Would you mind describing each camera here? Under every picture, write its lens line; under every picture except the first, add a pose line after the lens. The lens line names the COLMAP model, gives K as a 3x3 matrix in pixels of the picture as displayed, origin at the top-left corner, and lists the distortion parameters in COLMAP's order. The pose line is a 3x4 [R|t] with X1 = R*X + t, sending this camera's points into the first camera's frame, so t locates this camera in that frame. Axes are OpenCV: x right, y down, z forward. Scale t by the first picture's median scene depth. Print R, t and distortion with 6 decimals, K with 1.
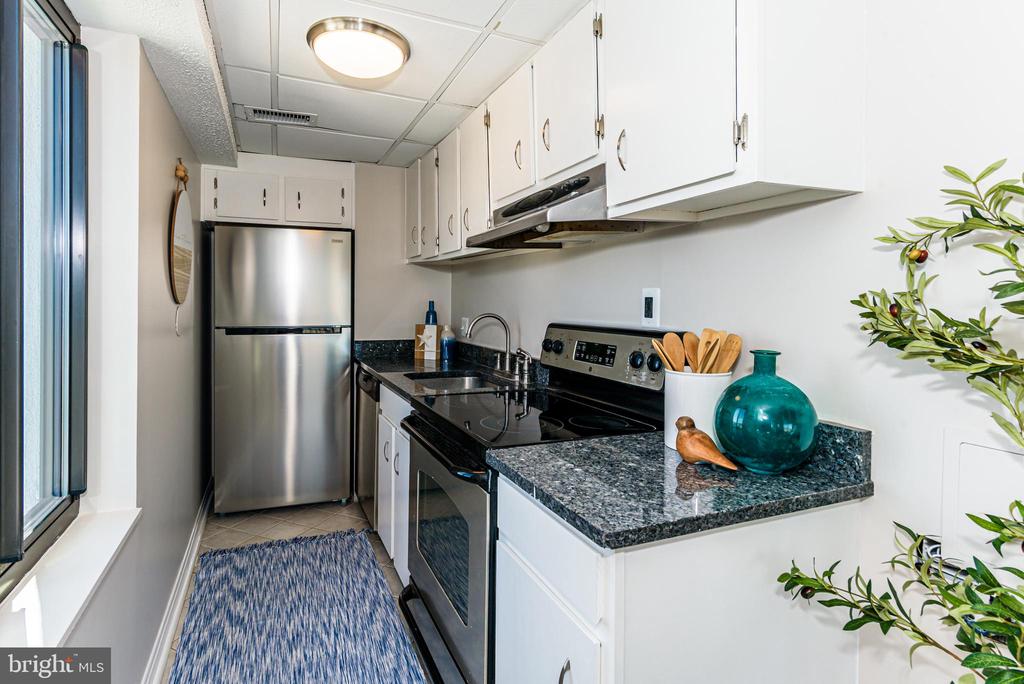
lens RADIAL K [[532.5, 0, 484.7], [0, 532.5, 301.5], [0, 0, 1]] dist [0.007462, -0.002999]
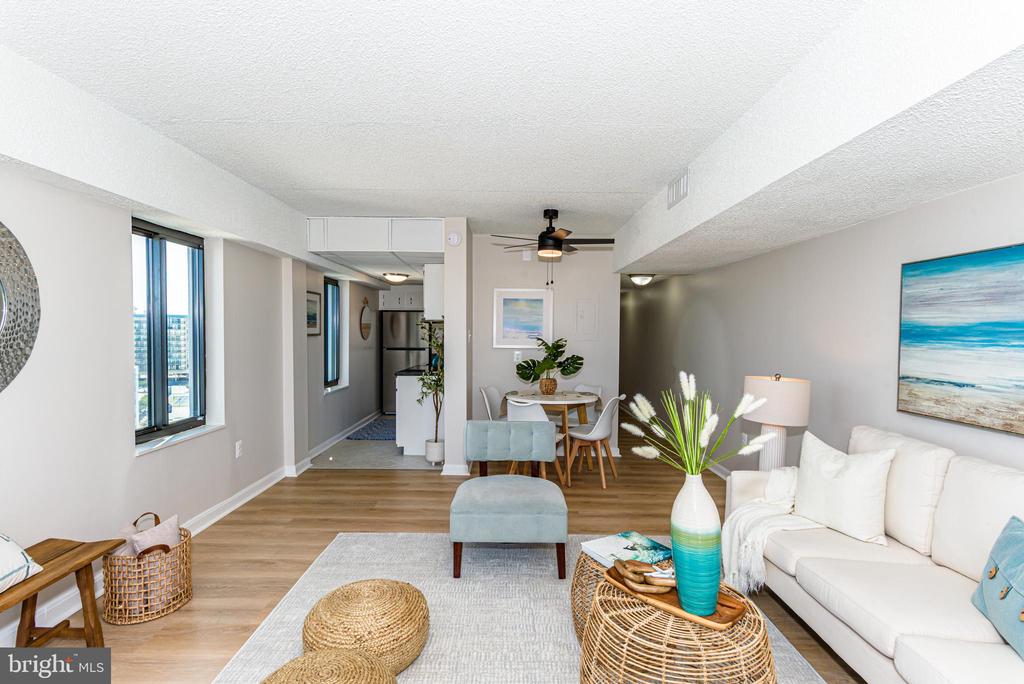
lens RADIAL K [[506.8, 0, 513.6], [0, 506.8, 345.7], [0, 0, 1]] dist [0.008126, -0.003789]
pose [[0.928597, 0.007541, -0.371014, 1.704904], [0.001242, 0.999725, 0.023428, -0.033564], [0.371088, -0.022216, 0.928332, -1.880559]]
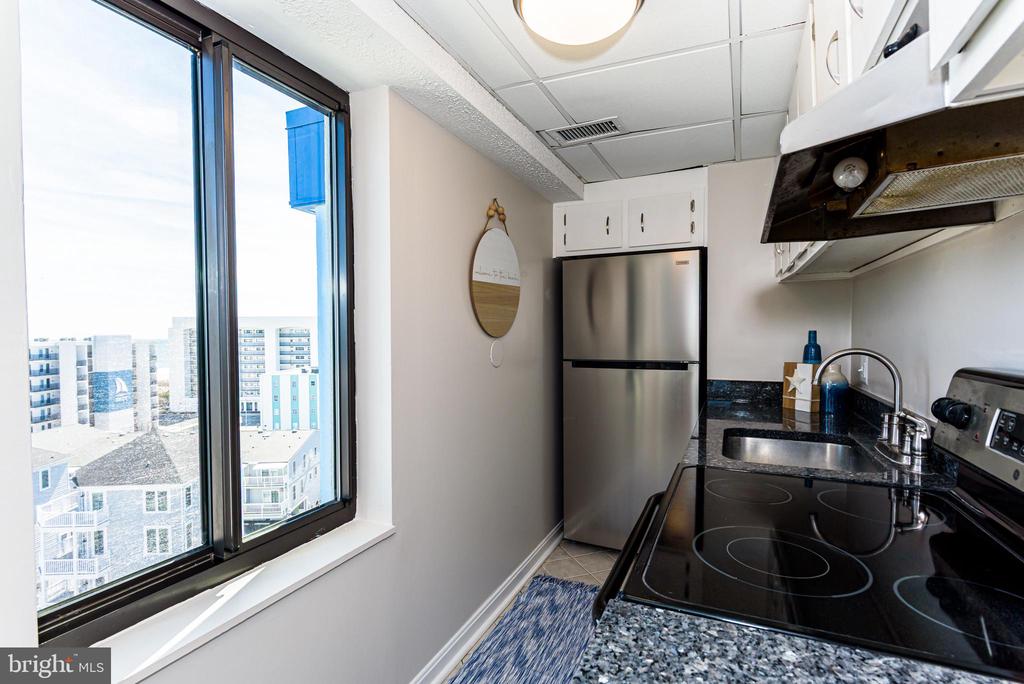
lens RADIAL K [[506.8, 0, 507.2], [0, 506.8, 345.3], [0, 0, 1]] dist [0.008126, -0.003789]
pose [[0.685206, 0.004016, -0.728338, 0.197159], [0.010203, 0.999834, 0.015112, 0.006672], [0.728278, -0.017786, 0.685051, 0.361901]]
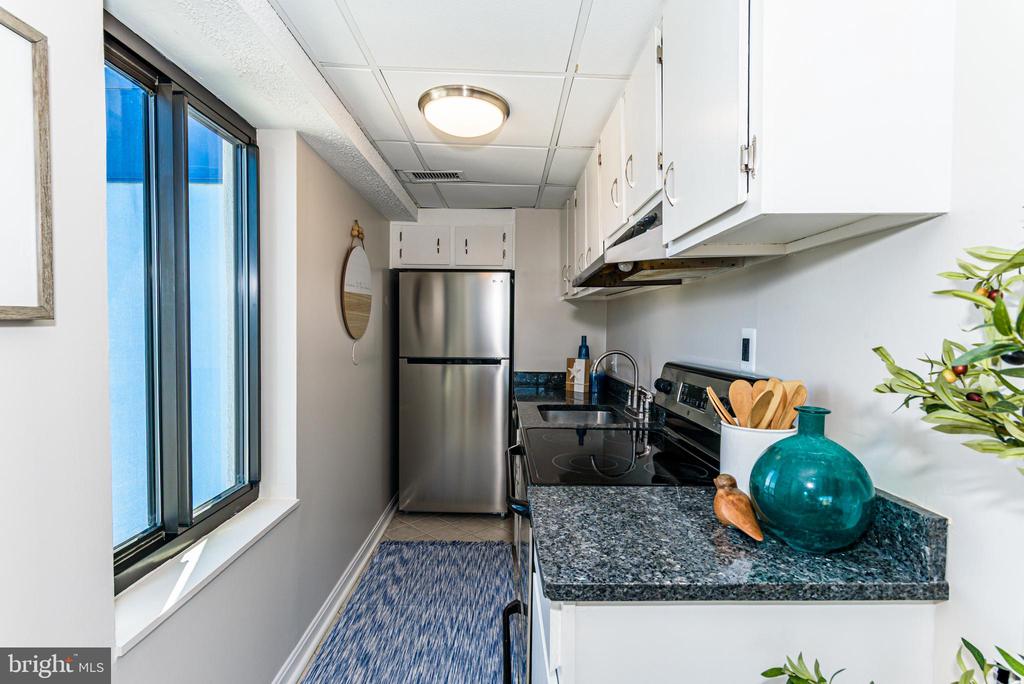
lens RADIAL K [[506.8, 0, 512.0], [0, 506.8, 343.1], [0, 0, 1]] dist [0.008126, -0.003789]
pose [[0.931677, 0.011802, -0.363097, 0.212119], [-0.003383, 0.999711, 0.023815, -0.016590], [0.363273, -0.020959, 0.931447, 0.040780]]
